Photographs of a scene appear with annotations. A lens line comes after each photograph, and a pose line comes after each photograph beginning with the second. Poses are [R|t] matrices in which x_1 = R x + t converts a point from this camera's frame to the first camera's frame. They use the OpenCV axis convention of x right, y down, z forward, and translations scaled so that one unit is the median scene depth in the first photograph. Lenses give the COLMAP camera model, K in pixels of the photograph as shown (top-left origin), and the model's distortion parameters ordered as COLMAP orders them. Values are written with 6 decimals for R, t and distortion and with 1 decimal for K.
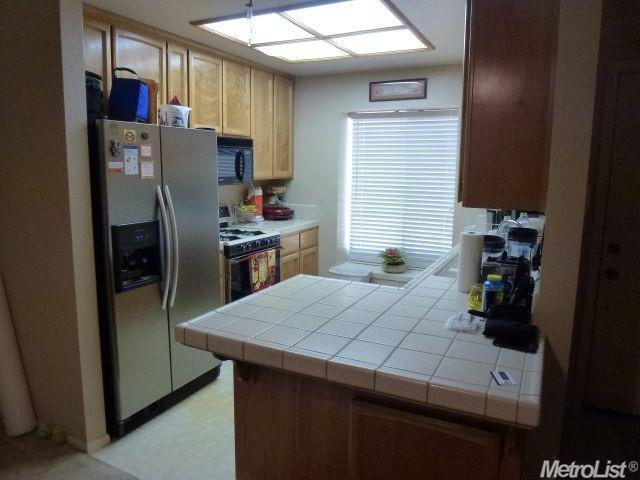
lens RADIAL K [[473.6, 0, 320.2], [0, 473.6, 240.2], [0, 0, 1]] dist [-0.001329, -0.000768]
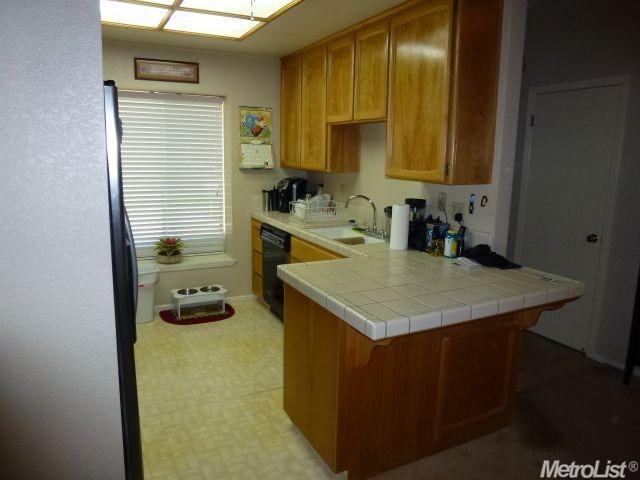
lens RADIAL K [[473.6, 0, 319.8], [0, 473.6, 239.0], [0, 0, 1]] dist [-0.001329, -0.000768]
pose [[0.607412, -0.142679, 0.781469, -0.431359], [0.113645, 0.989227, 0.092278, -0.036915], [-0.786216, 0.032759, 0.617083, 0.187040]]
